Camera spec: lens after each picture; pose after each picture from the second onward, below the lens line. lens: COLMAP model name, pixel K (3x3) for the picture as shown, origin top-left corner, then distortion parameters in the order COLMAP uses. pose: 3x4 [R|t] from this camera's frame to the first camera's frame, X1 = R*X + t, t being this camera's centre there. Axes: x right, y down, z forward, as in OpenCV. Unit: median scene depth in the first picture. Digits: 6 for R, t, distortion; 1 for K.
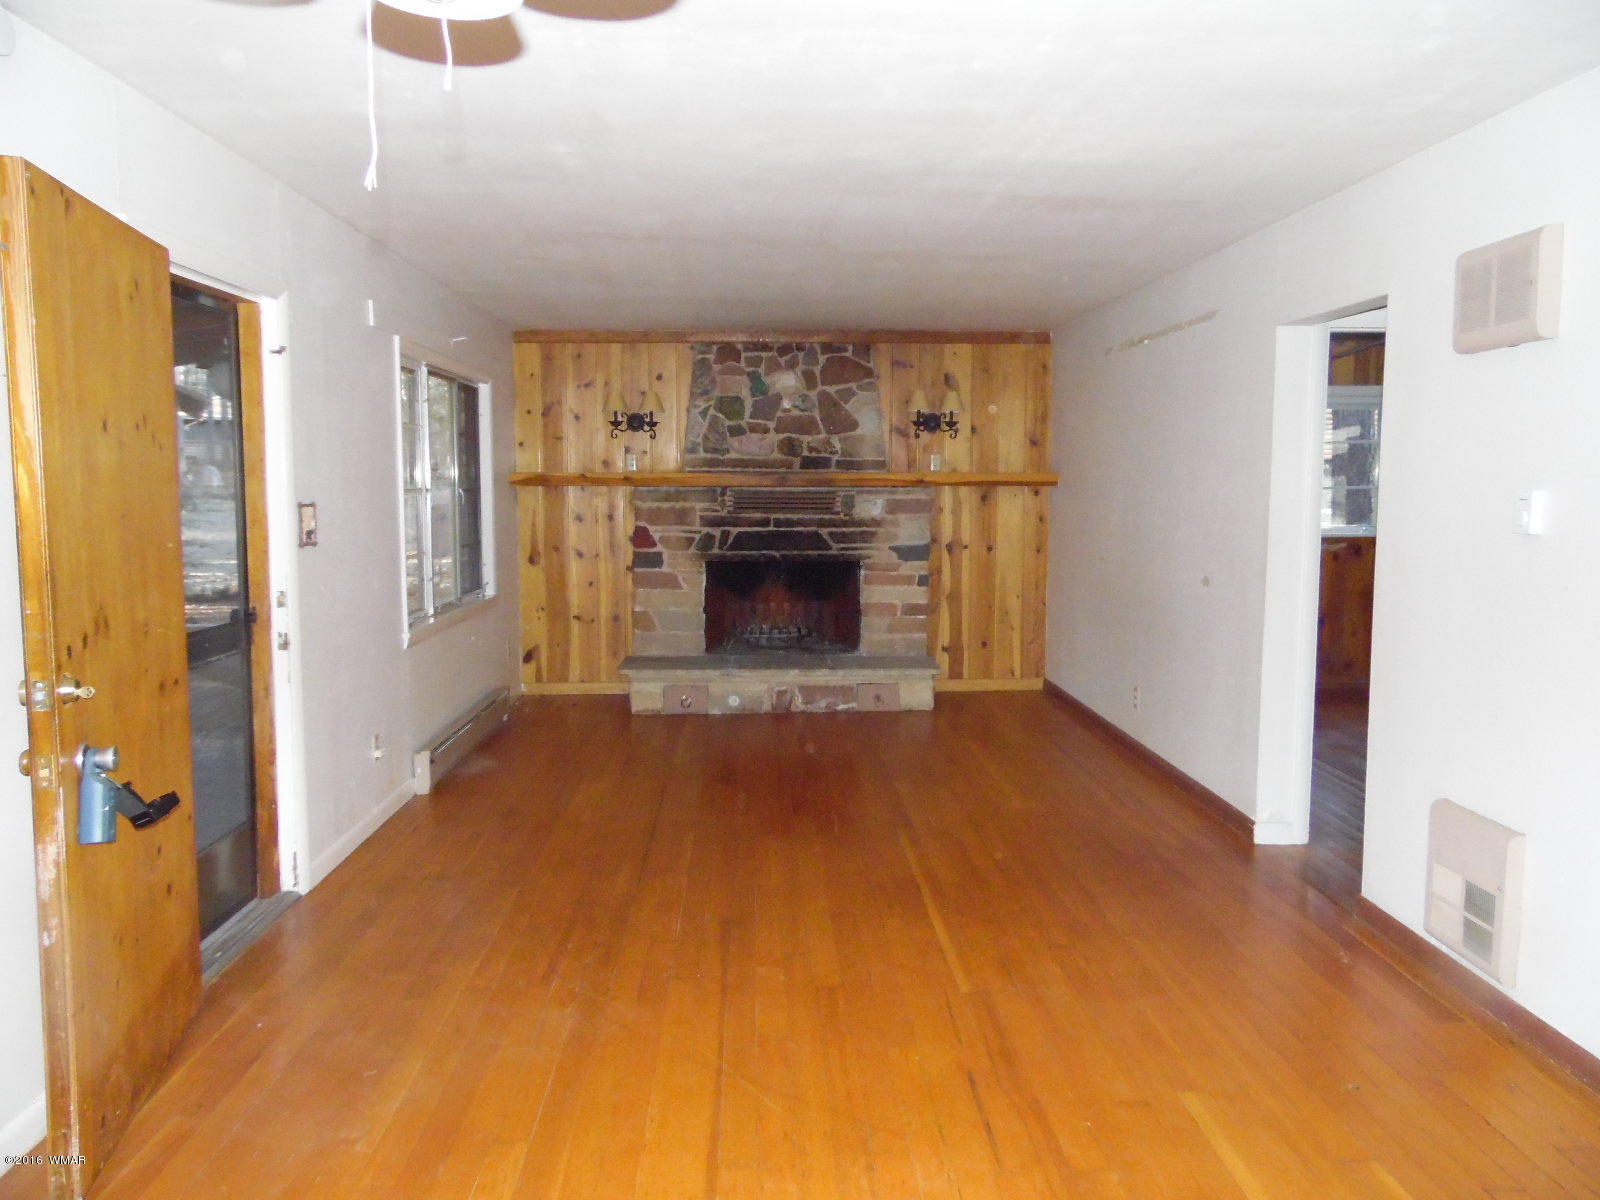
lens RADIAL K [[1197.0, 0, 800.0], [0, 1197.0, 600.0], [0, 0, 1]] dist [-0.056380, 0.129235]
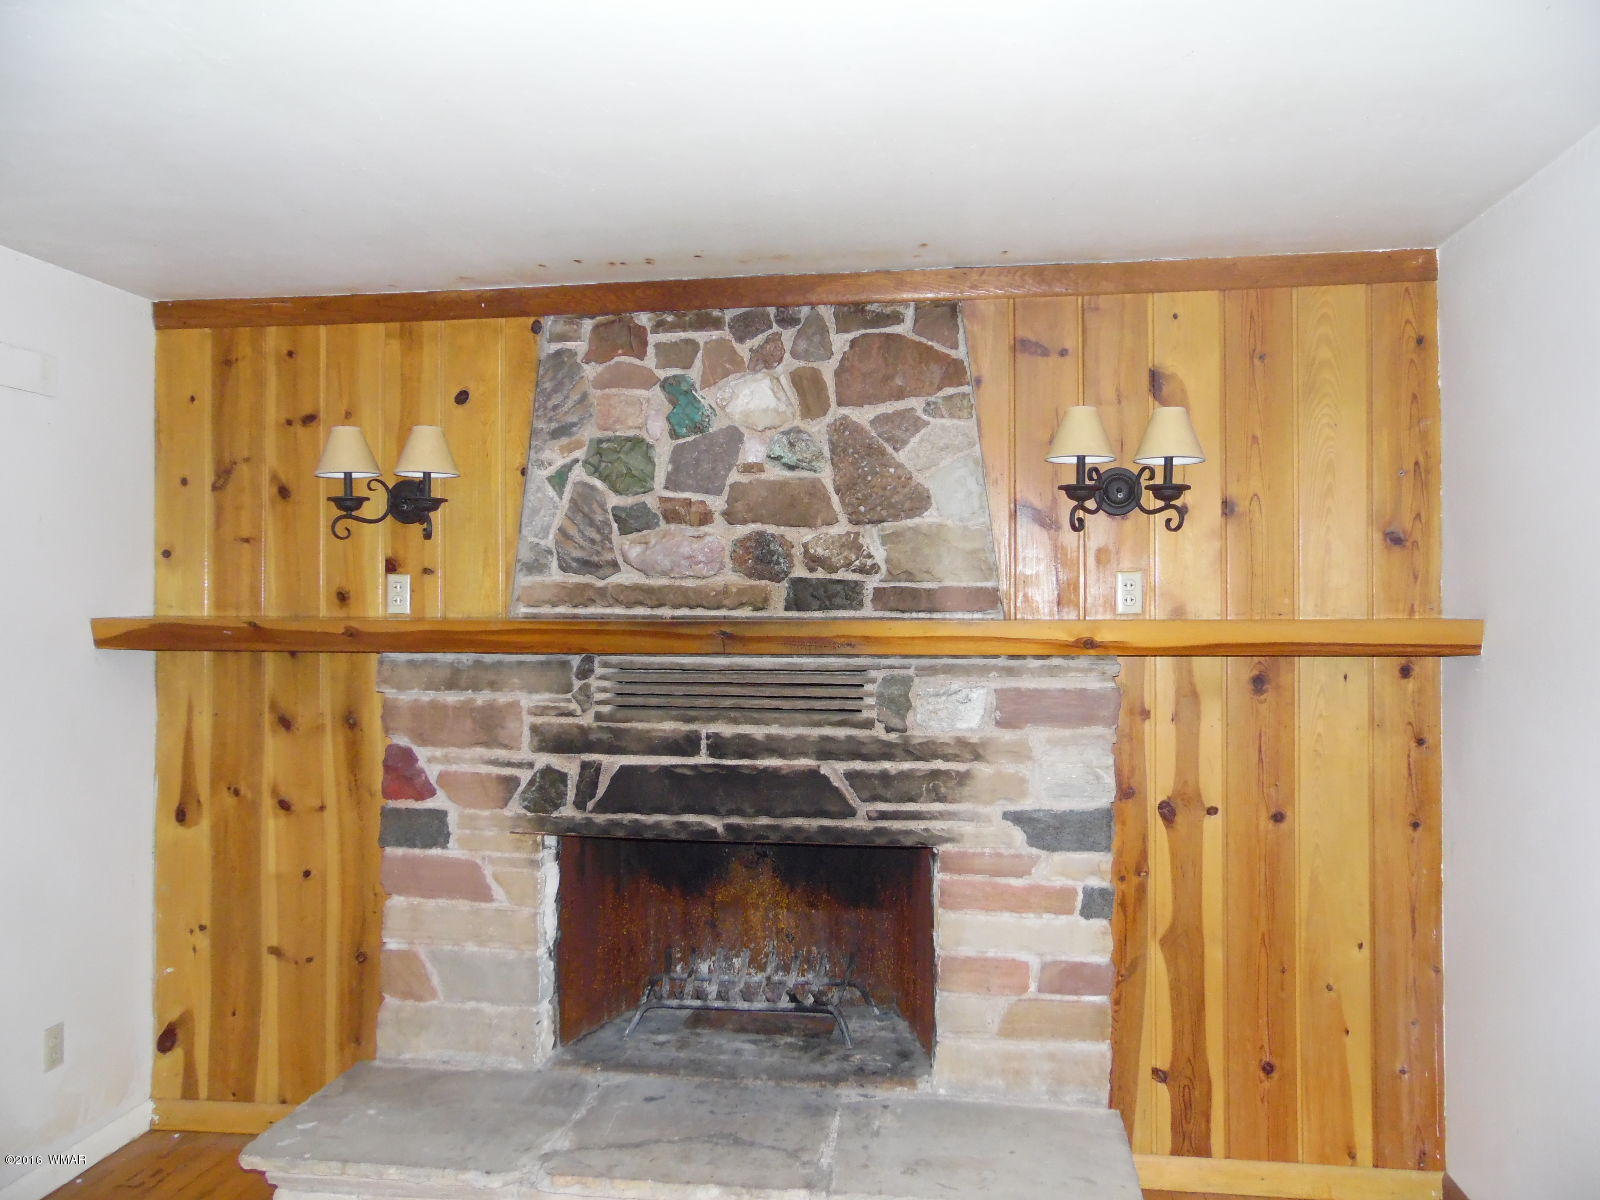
lens RADIAL K [[1197.0, 0, 800.0], [0, 1197.0, 600.0], [0, 0, 1]] dist [-0.056380, 0.129235]
pose [[0.984508, -0.001586, -0.175334, 0.076869], [-0.017869, 0.993845, -0.109328, -0.069010], [0.174428, 0.110767, 0.978420, 0.606762]]
